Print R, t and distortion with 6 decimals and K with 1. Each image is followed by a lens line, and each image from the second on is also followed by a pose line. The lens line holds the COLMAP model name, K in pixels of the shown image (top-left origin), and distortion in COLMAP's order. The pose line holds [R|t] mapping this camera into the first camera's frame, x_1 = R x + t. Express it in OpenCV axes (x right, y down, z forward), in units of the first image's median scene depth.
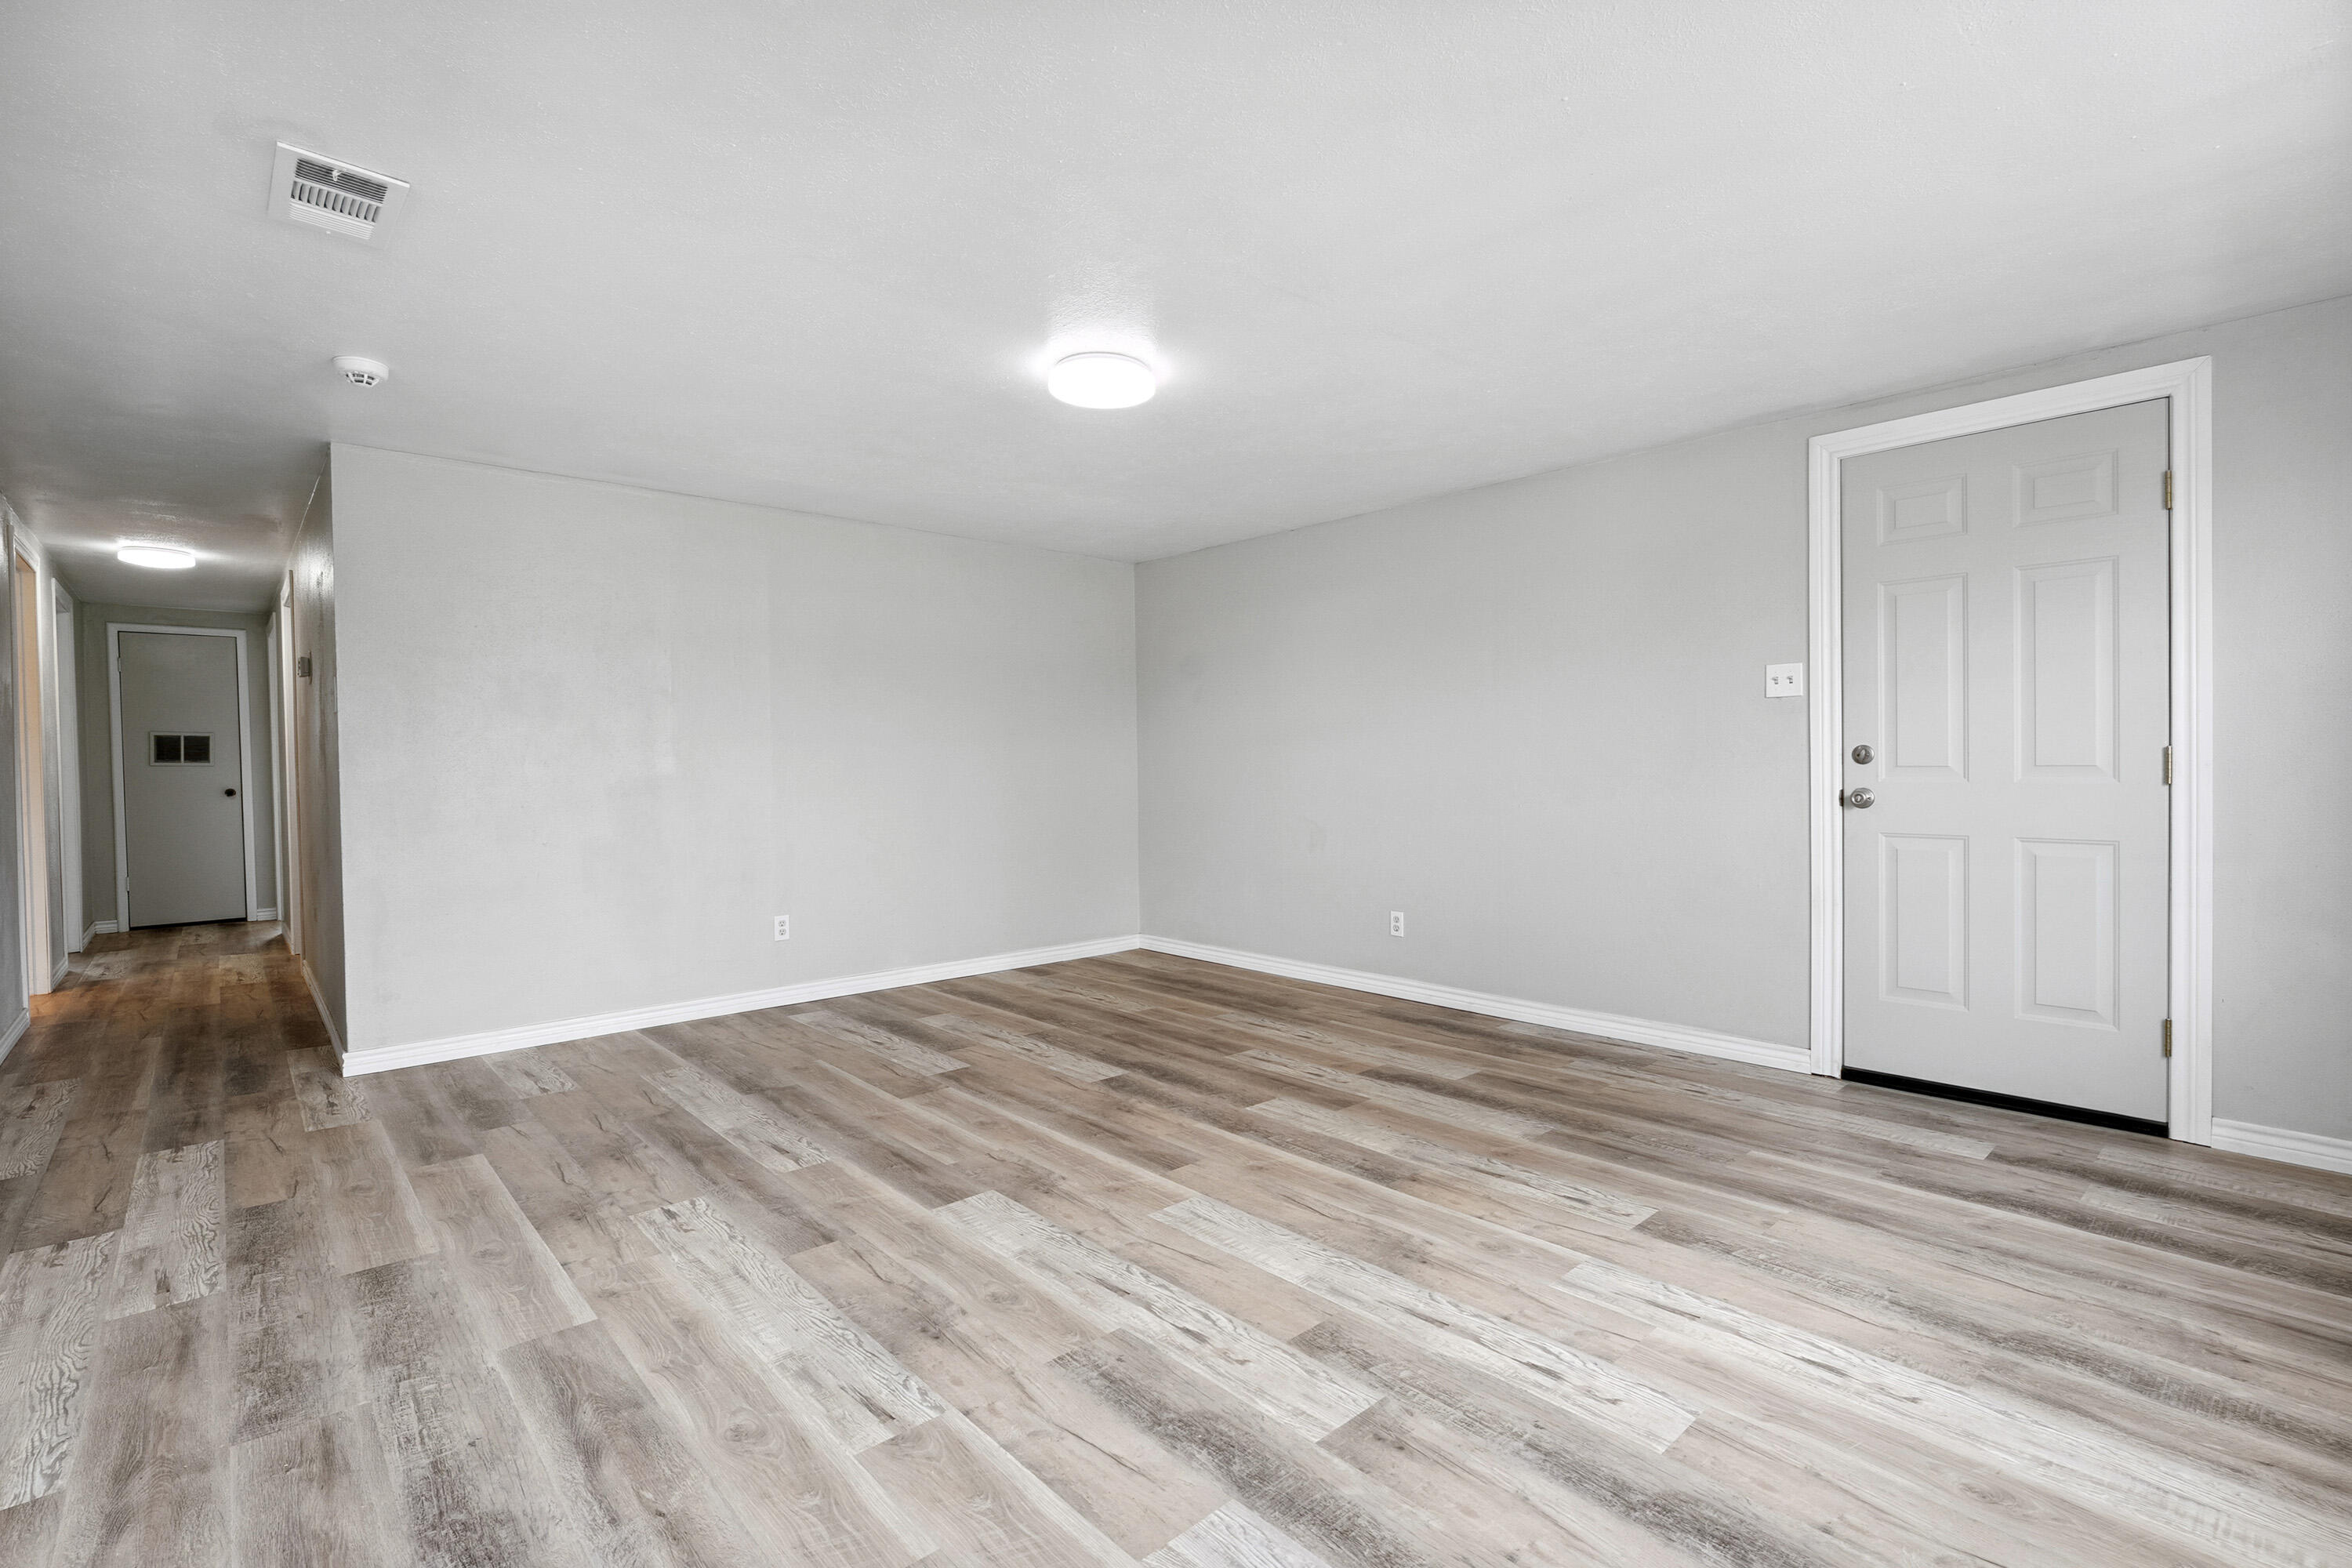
lens RADIAL K [[1076.8, 0, 1167.8], [0, 1076.8, 784.4], [0, 0, 1]] dist [-0.013203, 0.001735]
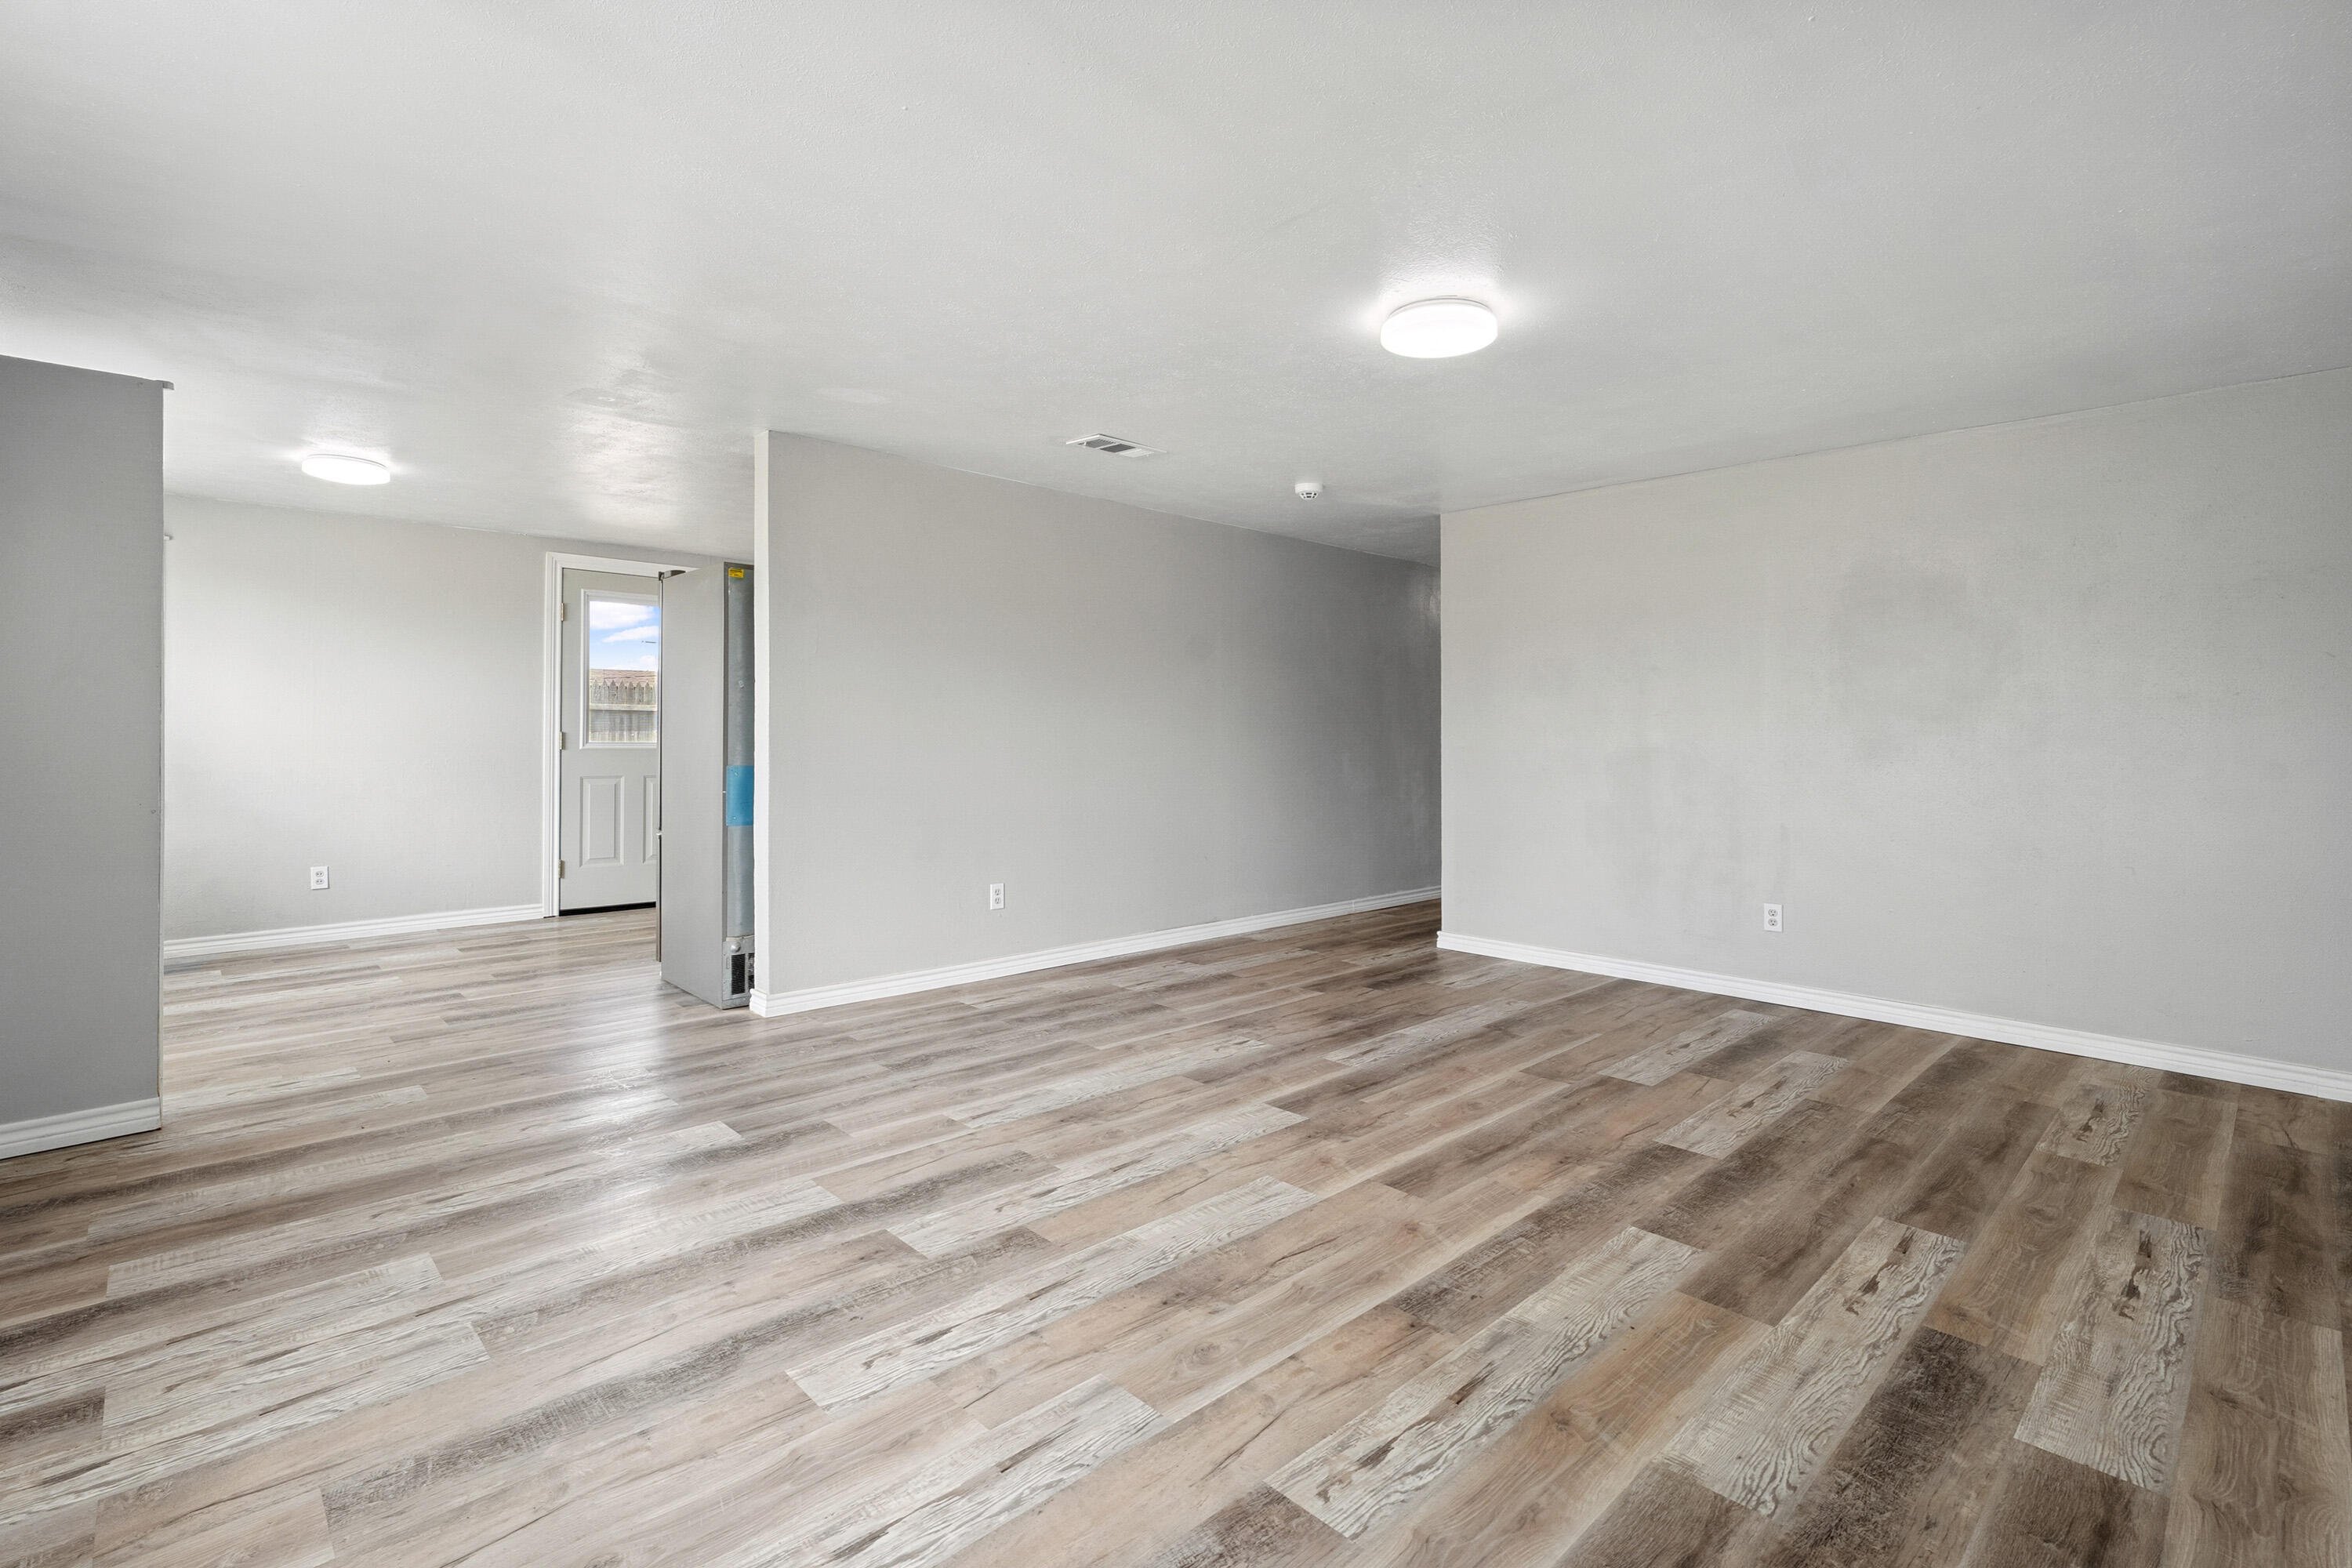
lens RADIAL K [[1076.8, 0, 1179.7], [0, 1076.8, 728.7], [0, 0, 1]] dist [-0.013203, 0.001735]
pose [[0.029306, 0.006265, -0.999551, 0.863879], [-0.029087, 0.999562, 0.005412, -0.028062], [0.999147, 0.028915, 0.029475, 0.745929]]
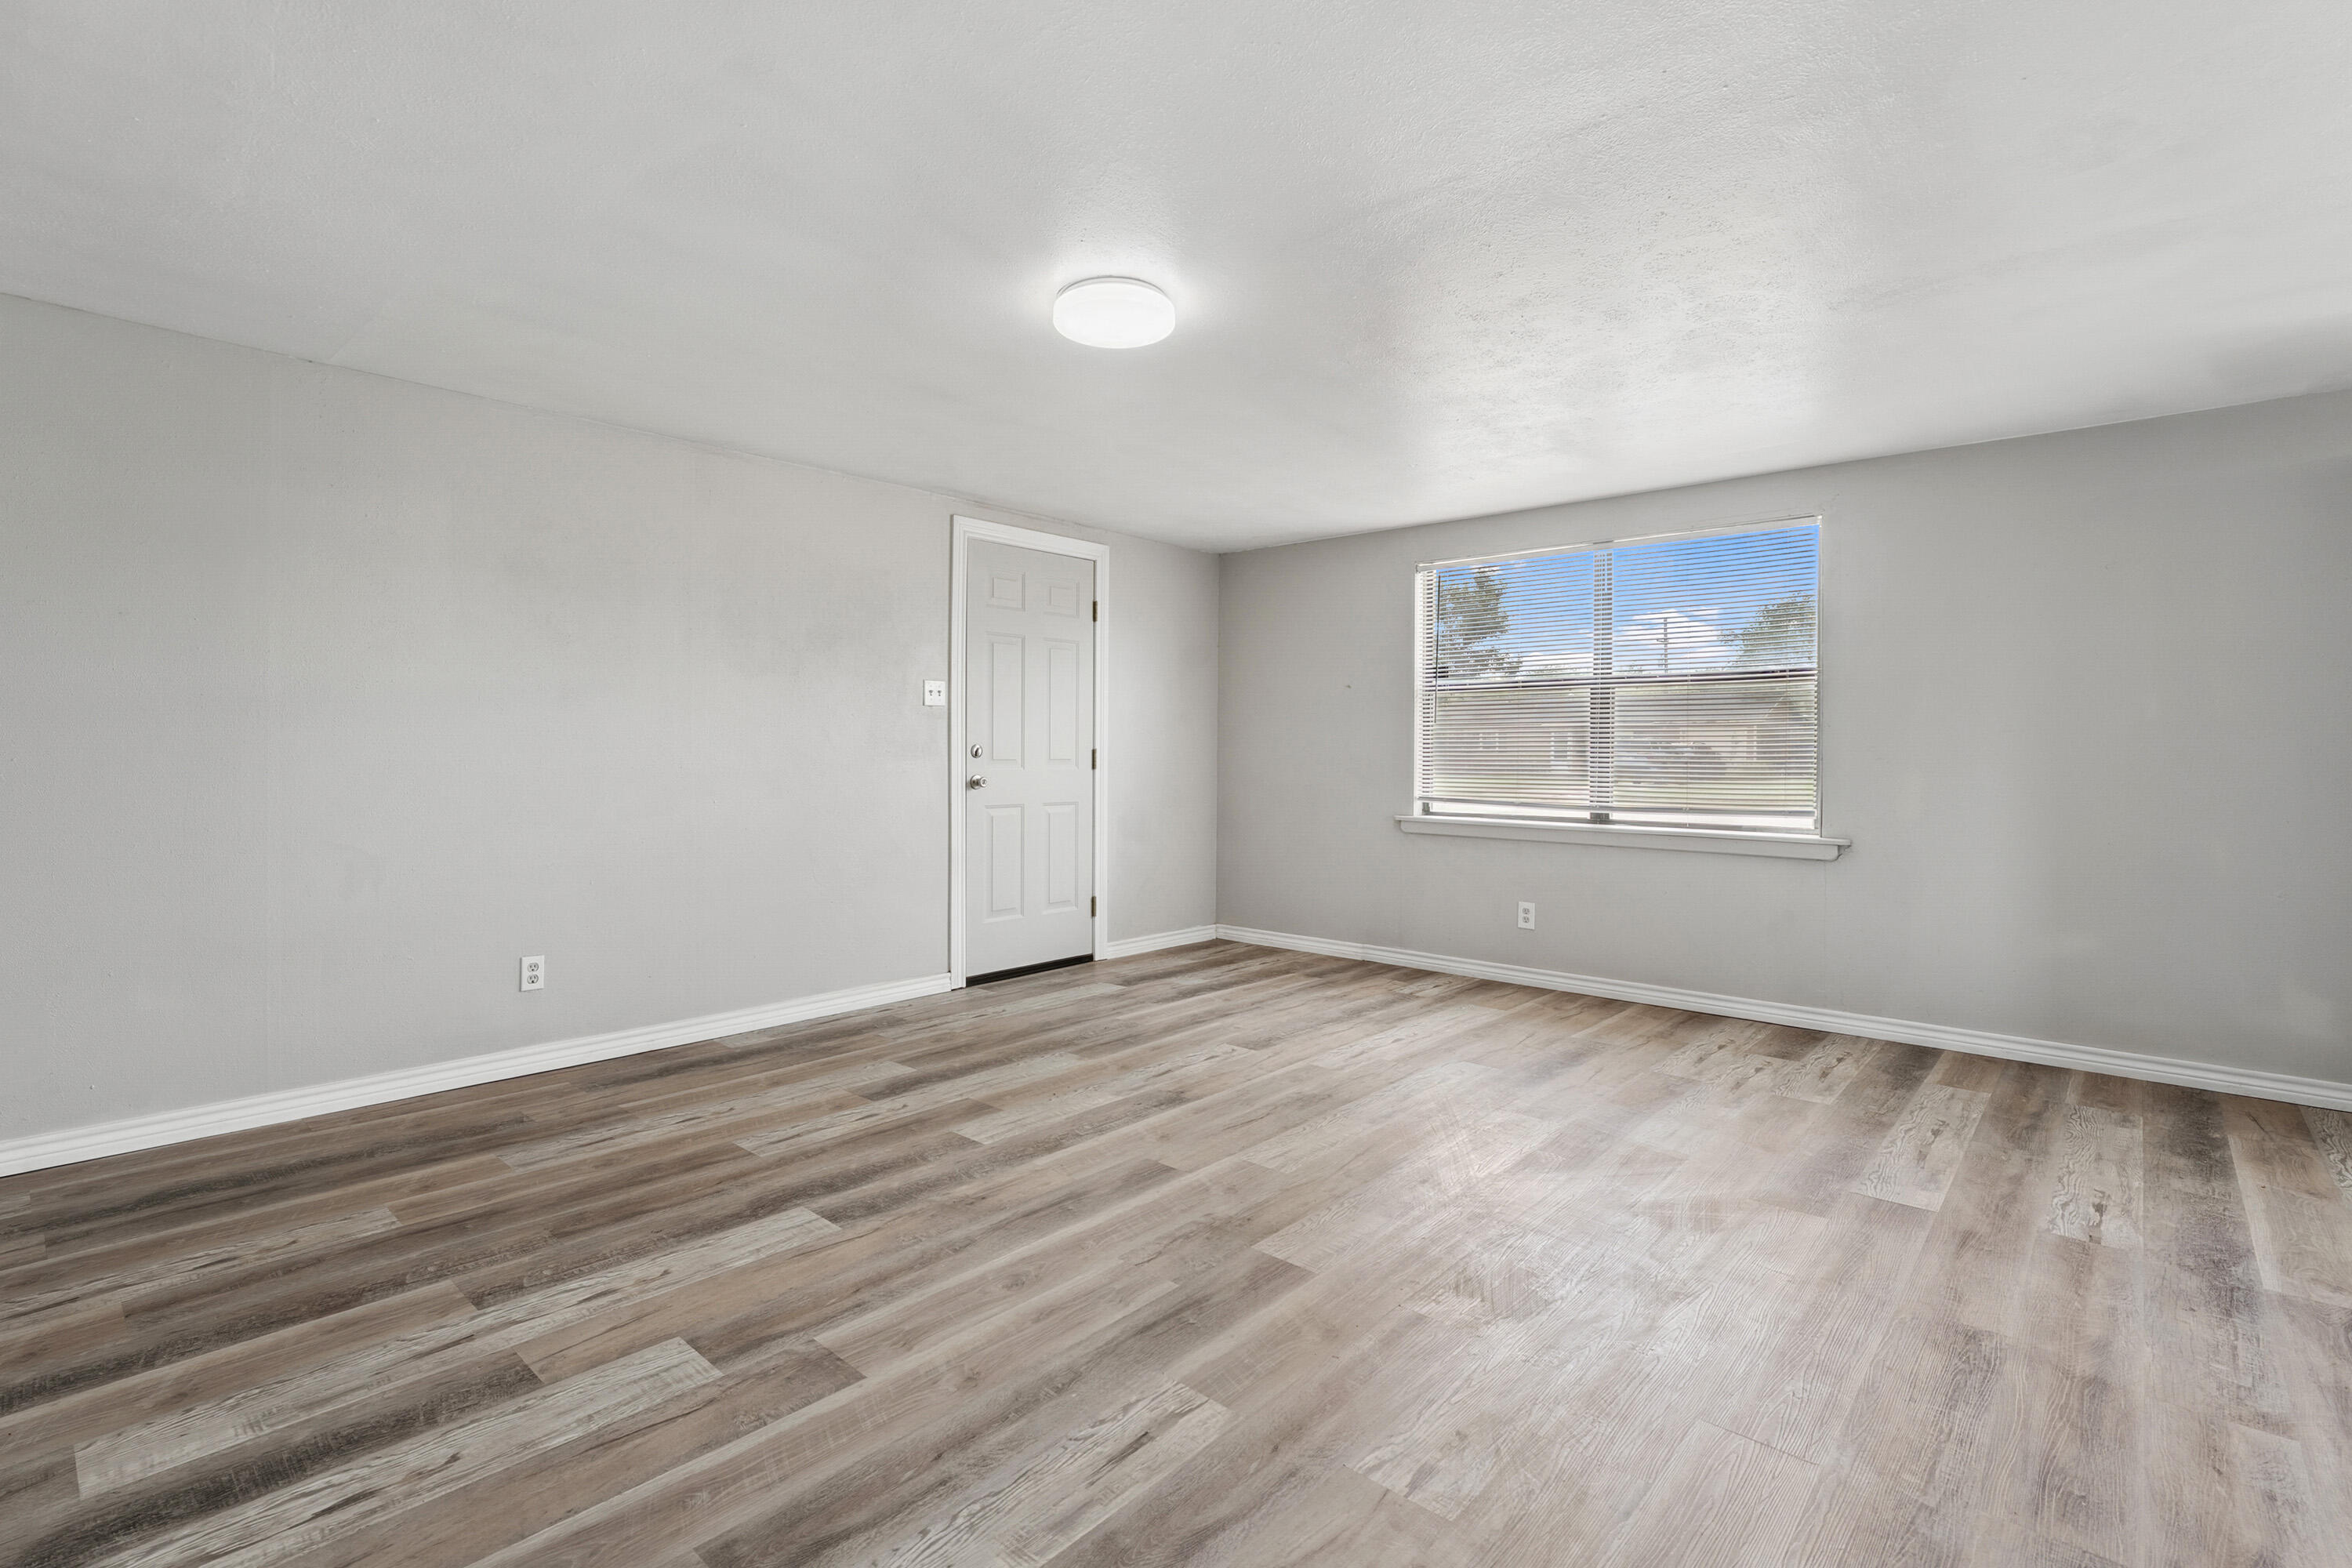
lens RADIAL K [[1076.8, 0, 1189.1], [0, 1076.8, 742.6], [0, 0, 1]] dist [-0.013203, 0.001735]
pose [[-0.117973, 0.018246, 0.992849, -0.926773], [0.017903, 0.999708, -0.016245, -0.012768], [-0.992855, 0.015859, -0.118265, 1.040689]]
